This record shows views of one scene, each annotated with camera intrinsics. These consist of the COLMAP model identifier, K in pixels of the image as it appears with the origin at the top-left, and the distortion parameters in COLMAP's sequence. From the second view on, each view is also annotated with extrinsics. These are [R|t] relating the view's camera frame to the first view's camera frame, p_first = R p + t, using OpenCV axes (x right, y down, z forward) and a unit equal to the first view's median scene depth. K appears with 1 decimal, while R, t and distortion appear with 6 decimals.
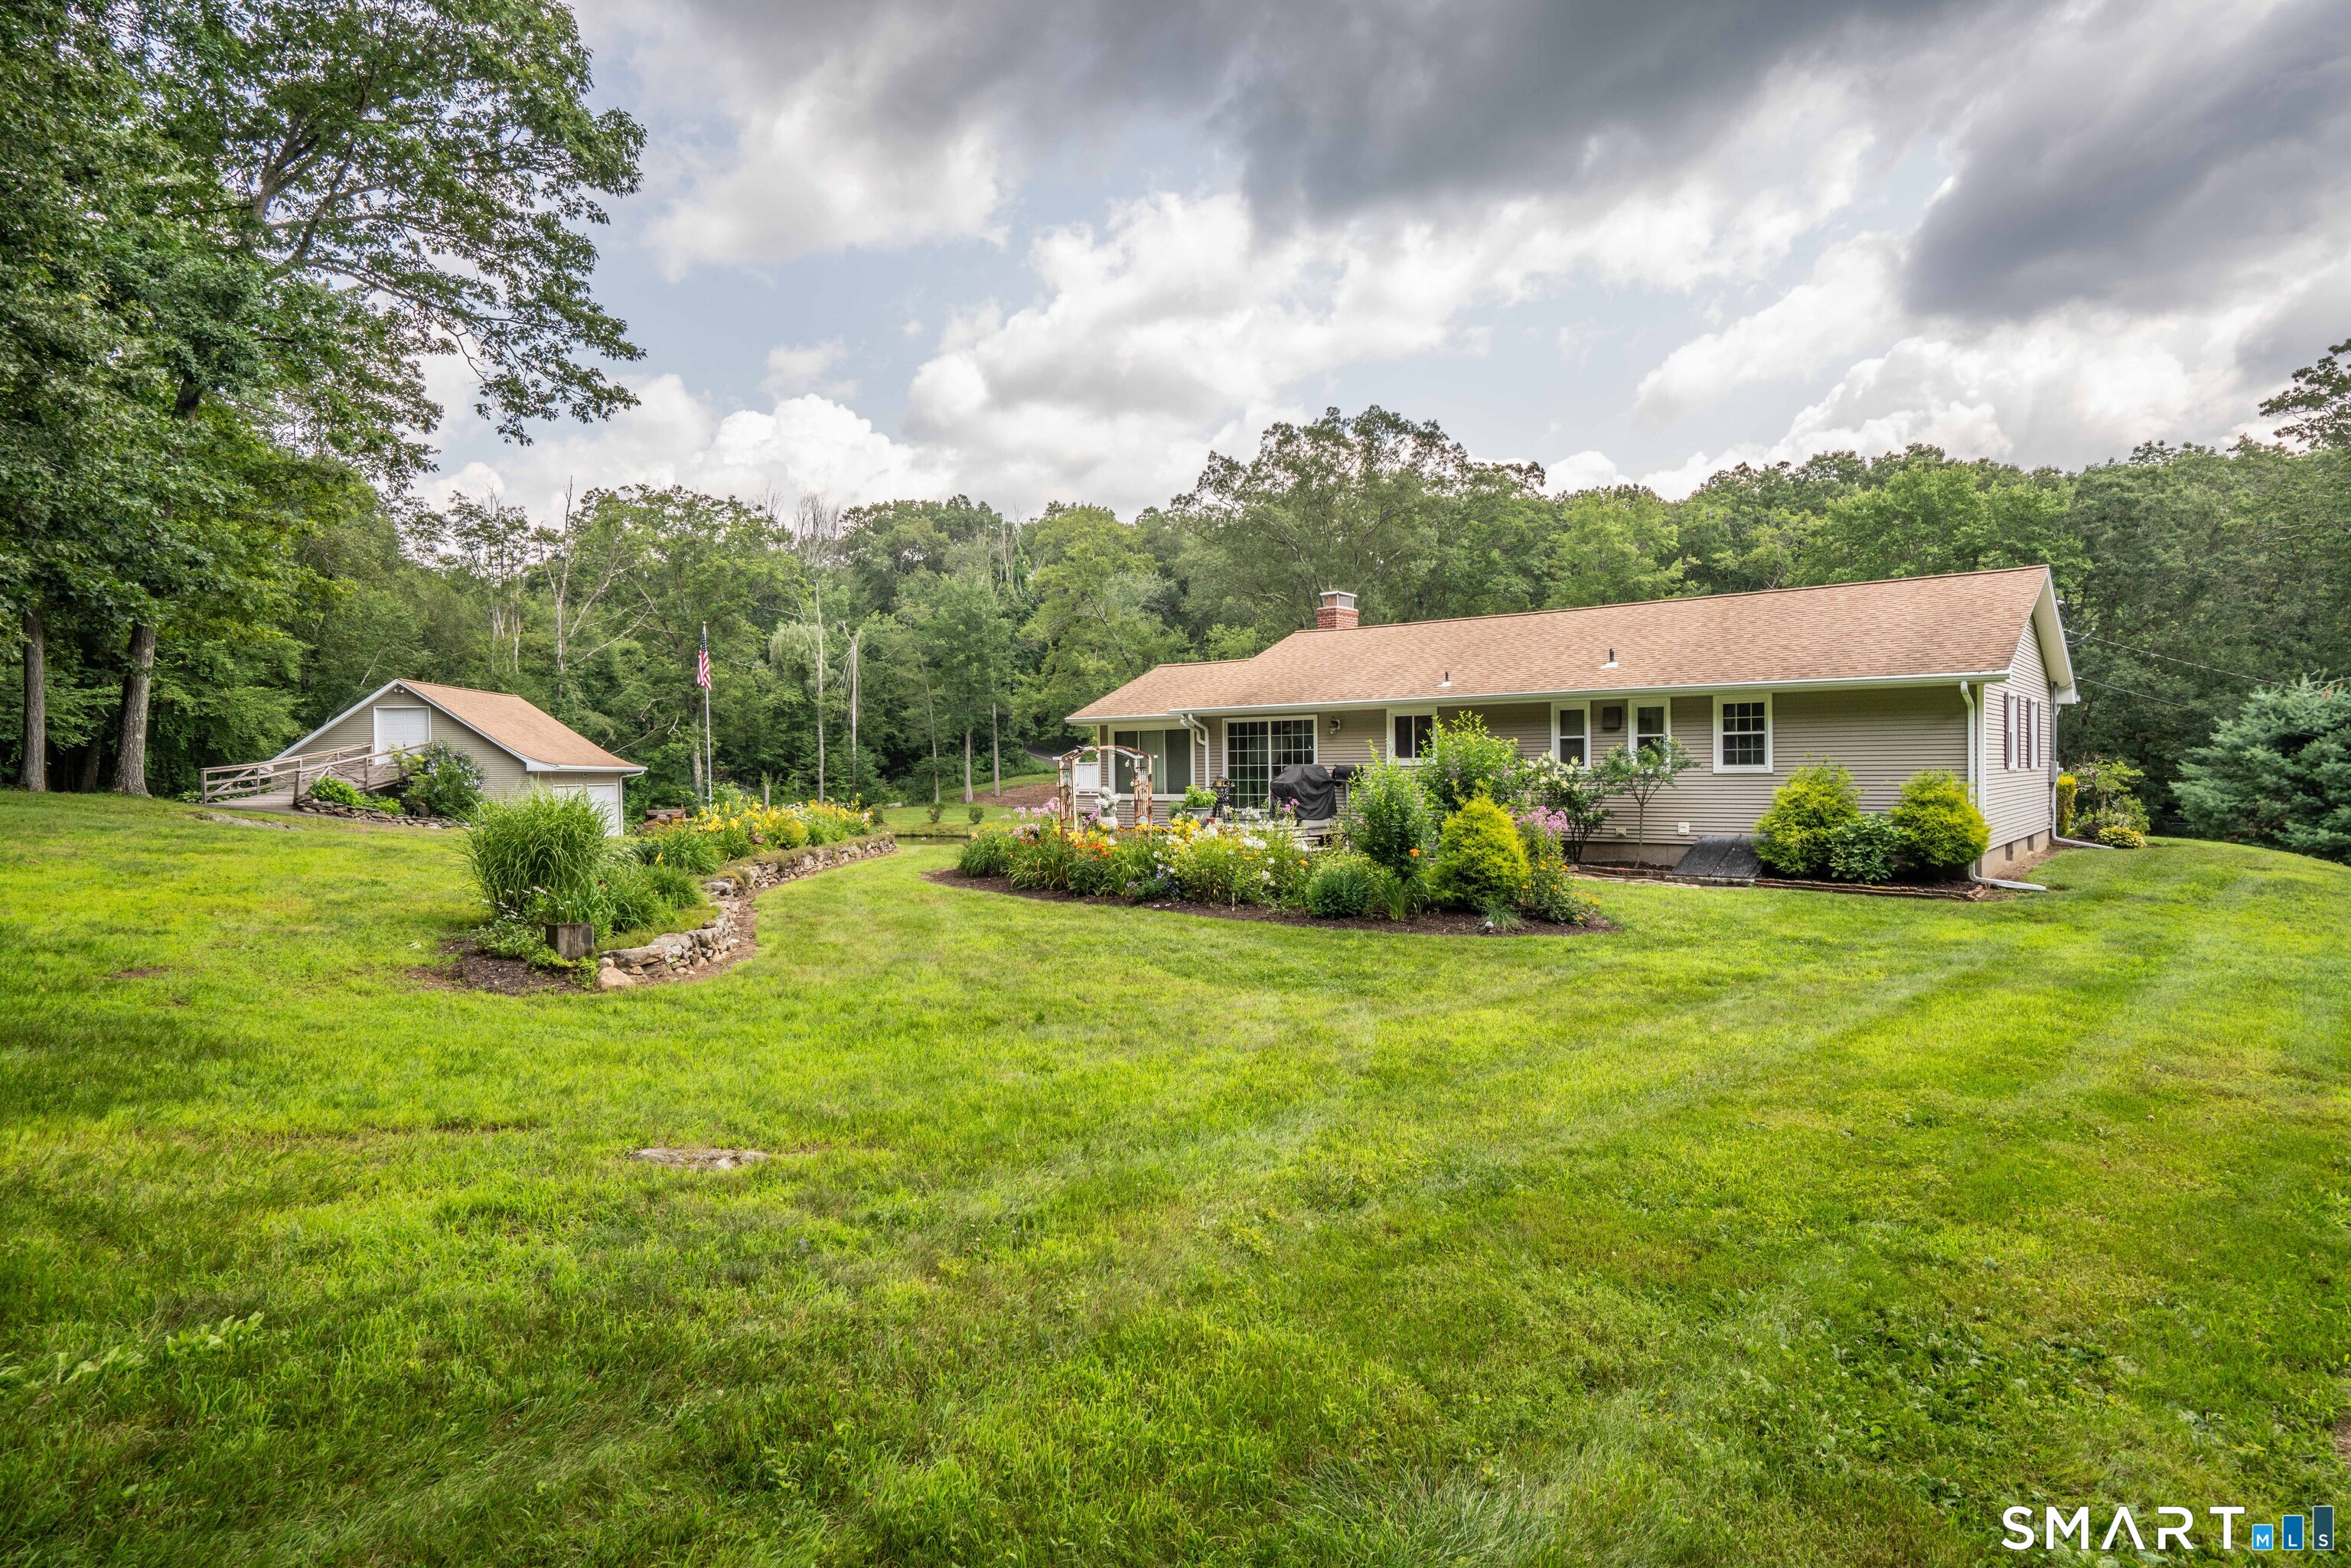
lens RADIAL K [[1284.6, 0, 1175.5], [0, 1284.6, 784.0], [0, 0, 1]] dist [-0.021081, 0.000074]
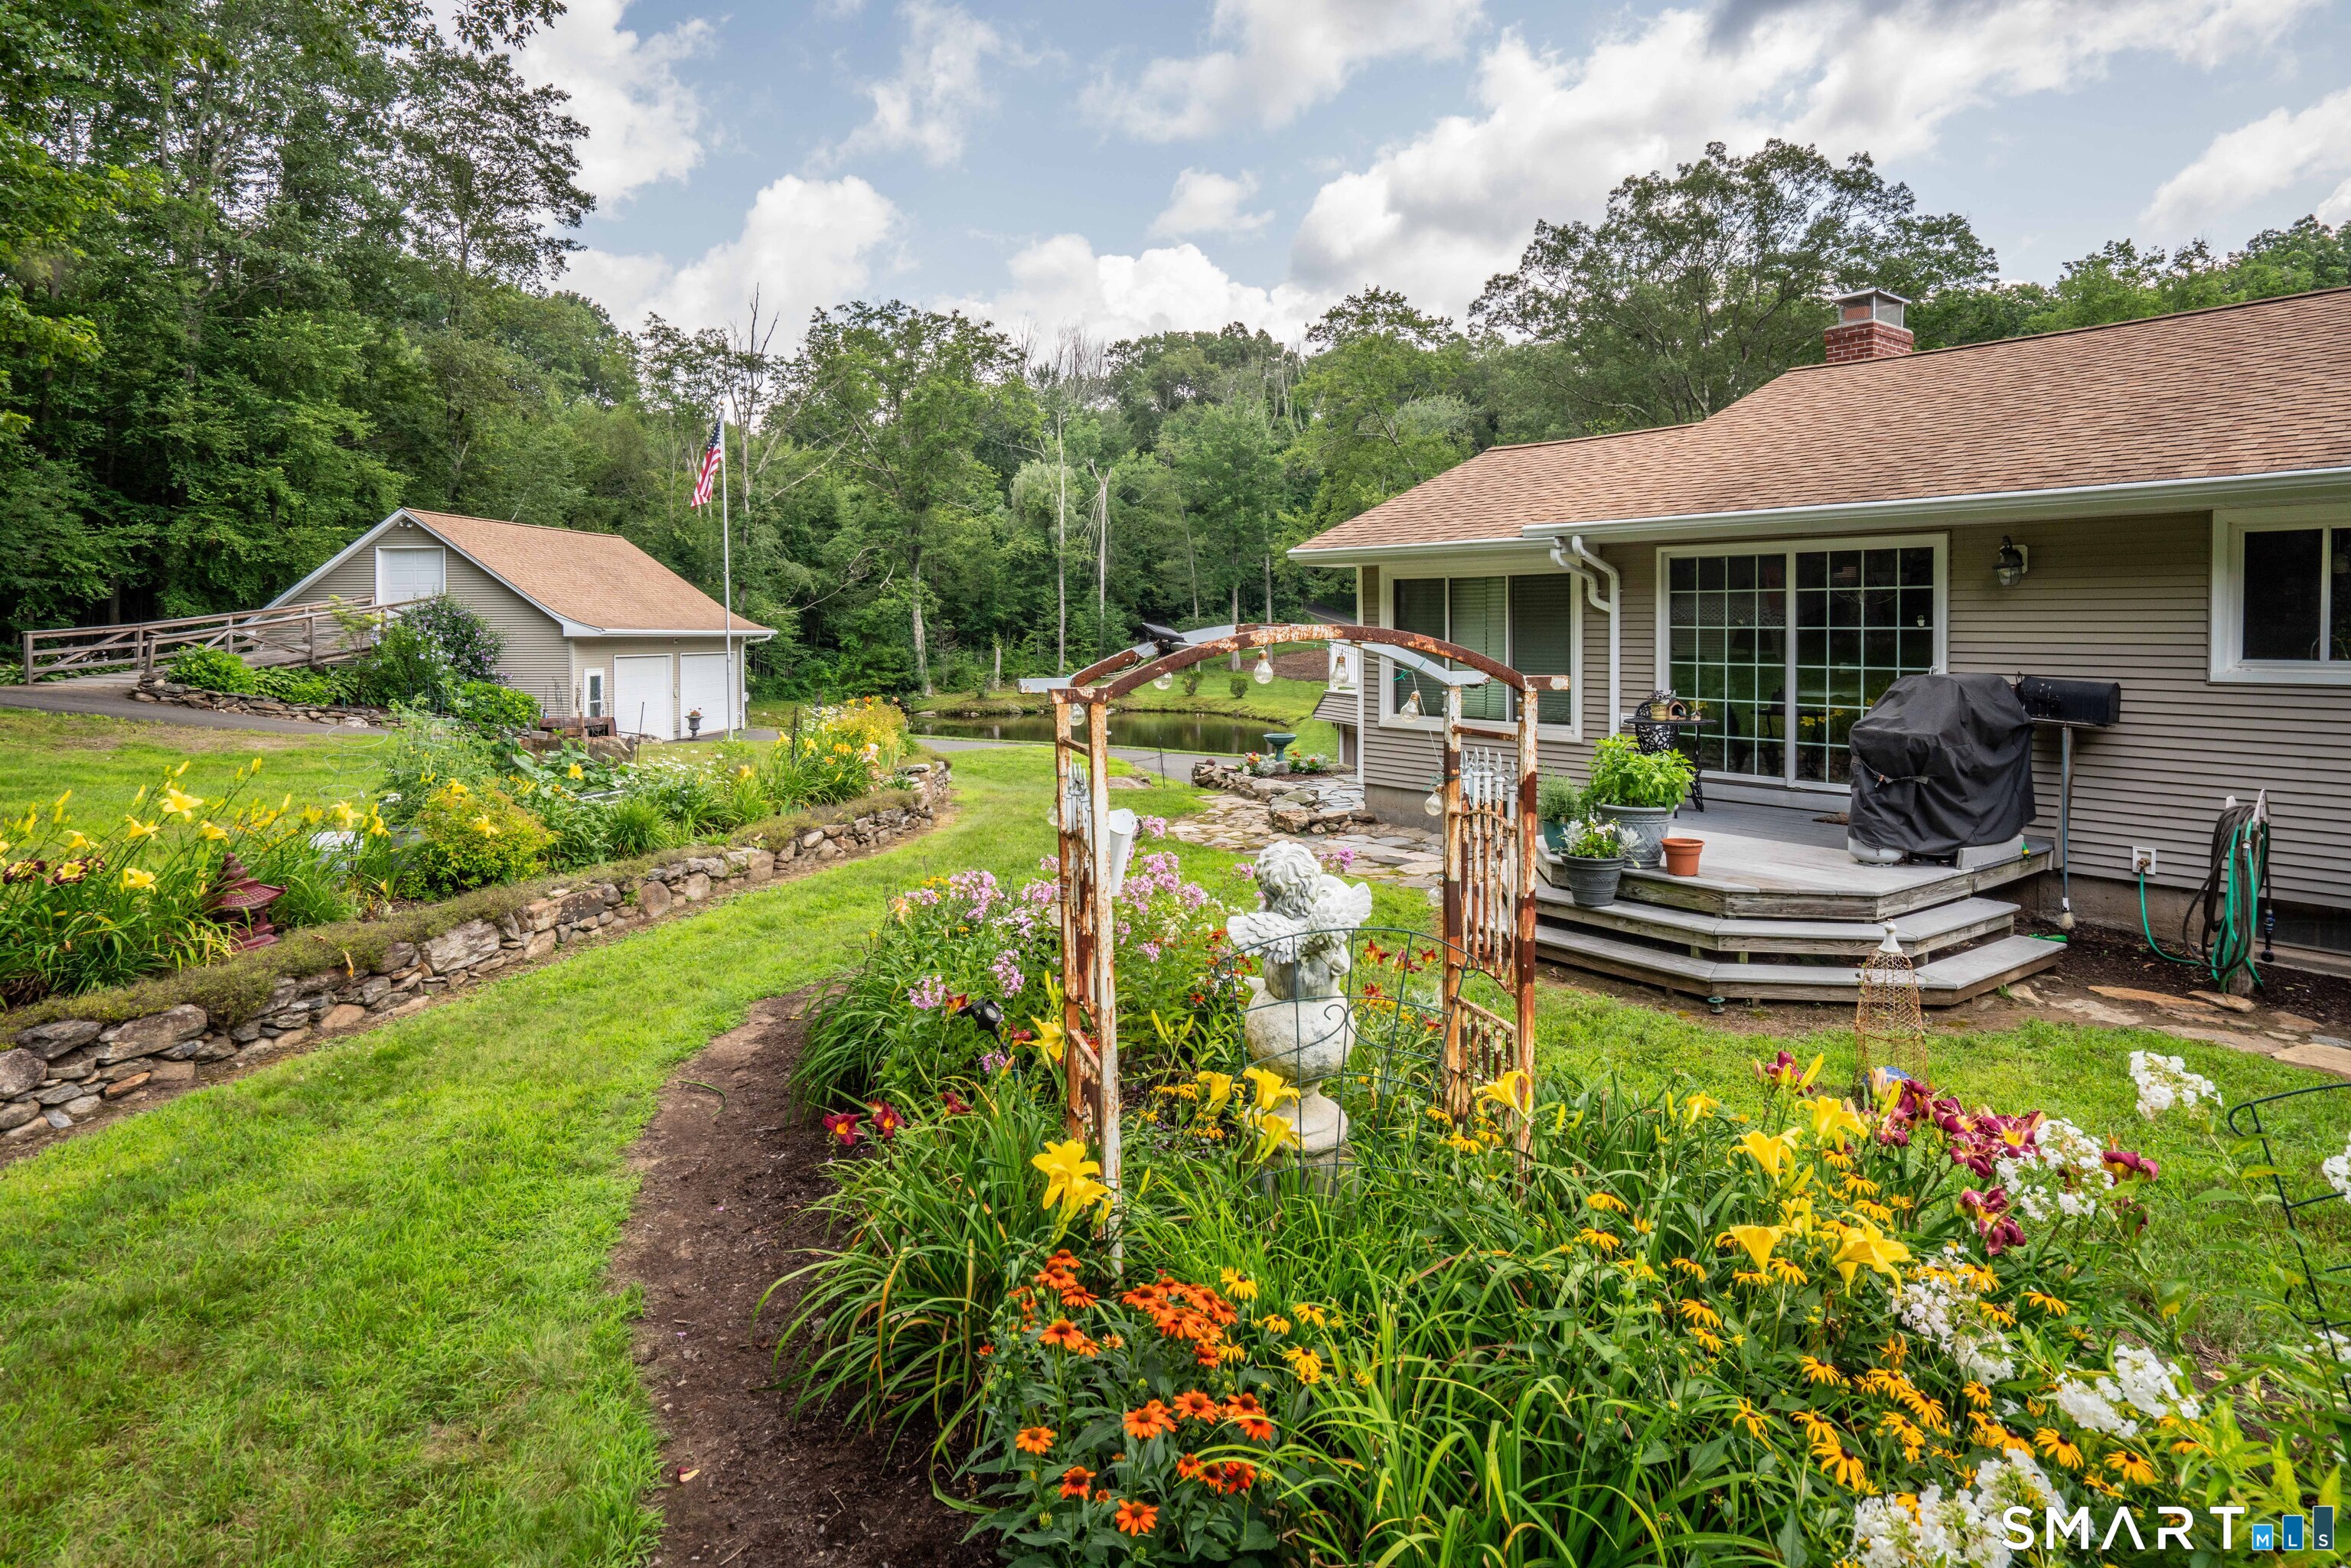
lens RADIAL K [[1273.5, 0, 1165.2], [0, 1273.5, 628.6], [0, 0, 1]] dist [-0.023107, 0.000027]
pose [[0.971653, 0.011824, -0.236117, -0.007854], [-0.014179, 0.999865, -0.008275, -0.007826], [0.235987, 0.011389, 0.971689, 0.227834]]
